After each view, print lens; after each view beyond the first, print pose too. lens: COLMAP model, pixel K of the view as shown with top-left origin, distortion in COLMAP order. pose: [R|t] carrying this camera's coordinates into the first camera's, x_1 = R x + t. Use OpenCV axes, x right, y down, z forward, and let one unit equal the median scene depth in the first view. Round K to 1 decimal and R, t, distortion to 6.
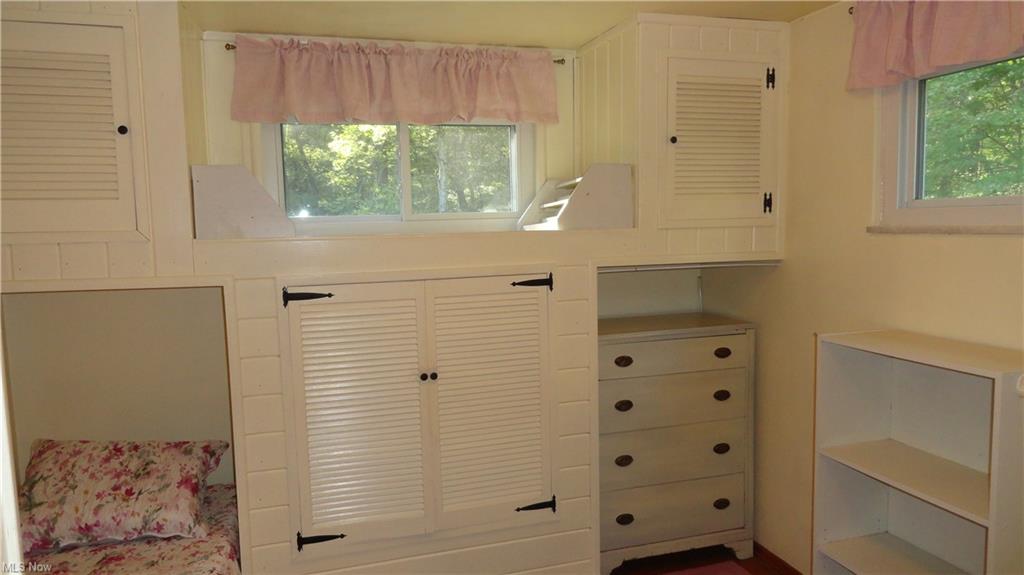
lens RADIAL K [[706.9, 0, 512.0], [0, 706.9, 287.5], [0, 0, 1]] dist [-0.001671, 0.007580]
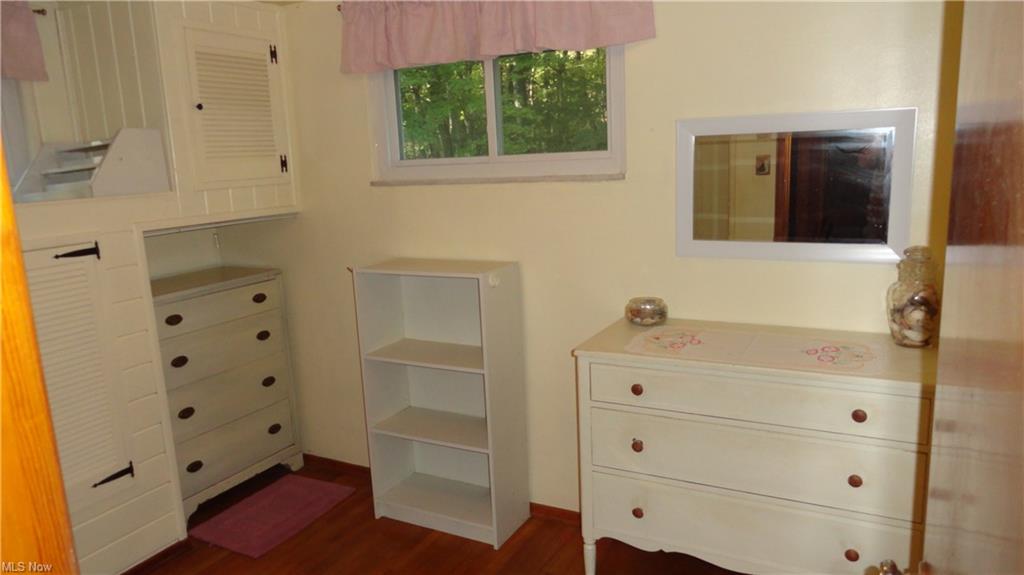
lens RADIAL K [[706.9, 0, 512.0], [0, 706.9, 287.5], [0, 0, 1]] dist [-0.001671, 0.007580]
pose [[0.714015, -0.142421, 0.685492, -0.202421], [0.097729, 0.989780, 0.103845, -0.002576], [-0.693276, -0.007154, 0.720637, -0.100521]]
